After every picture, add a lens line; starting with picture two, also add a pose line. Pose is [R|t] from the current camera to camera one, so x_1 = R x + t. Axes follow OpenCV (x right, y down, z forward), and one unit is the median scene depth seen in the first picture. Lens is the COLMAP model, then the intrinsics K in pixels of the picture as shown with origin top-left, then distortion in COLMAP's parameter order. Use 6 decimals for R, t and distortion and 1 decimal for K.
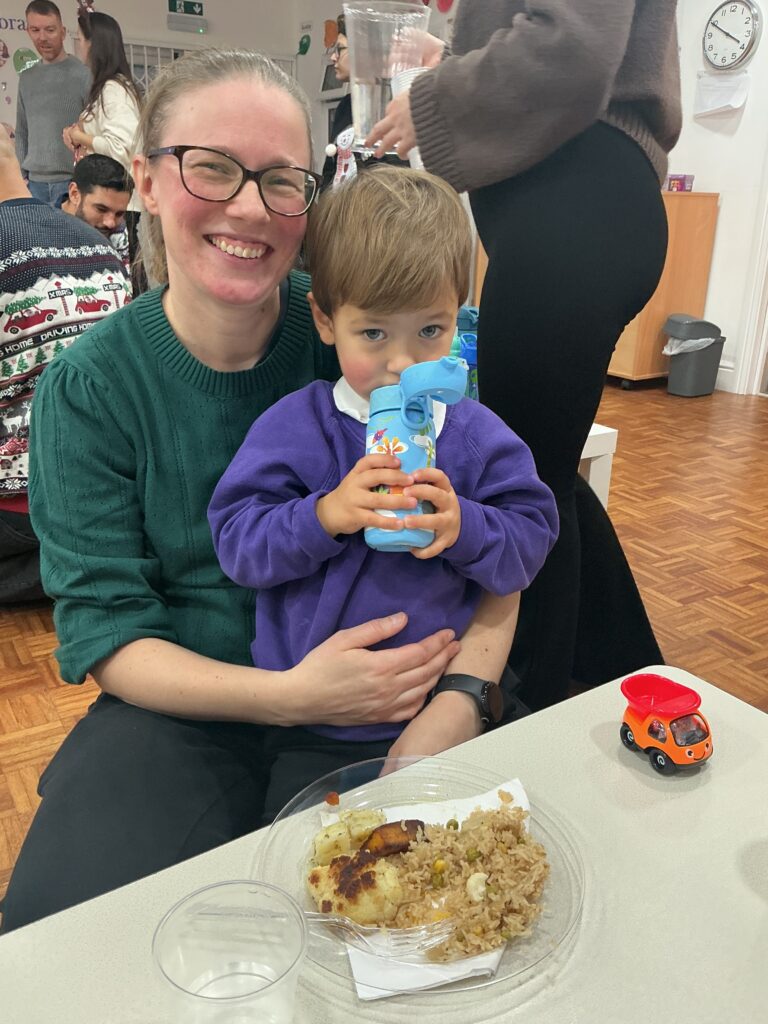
lens RADIAL K [[870.0, 0, 384.1], [0, 870.0, 512.7], [0, 0, 1]] dist [-0.003356, -0.004858]
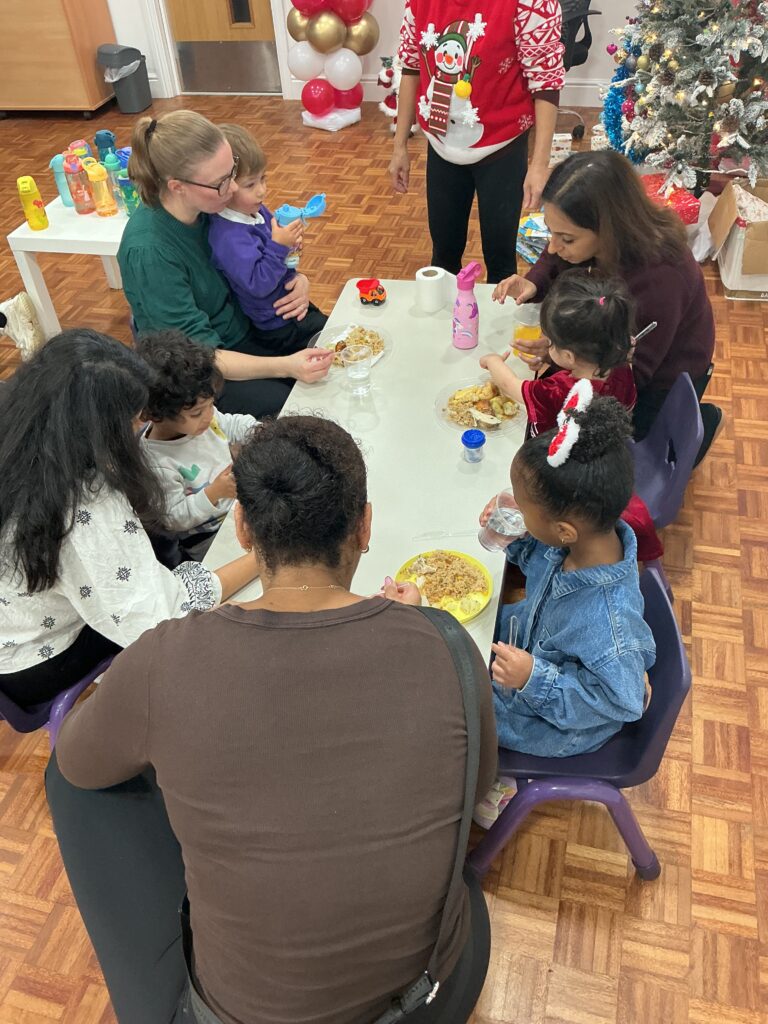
lens RADIAL K [[870.0, 0, 384.6], [0, 870.0, 511.7], [0, 0, 1]] dist [-0.003356, -0.004858]
pose [[0.719370, -0.517286, 0.463597, -0.294613], [0.316725, 0.838253, 0.443866, -0.094340], [-0.618217, -0.172471, 0.766852, -0.317171]]
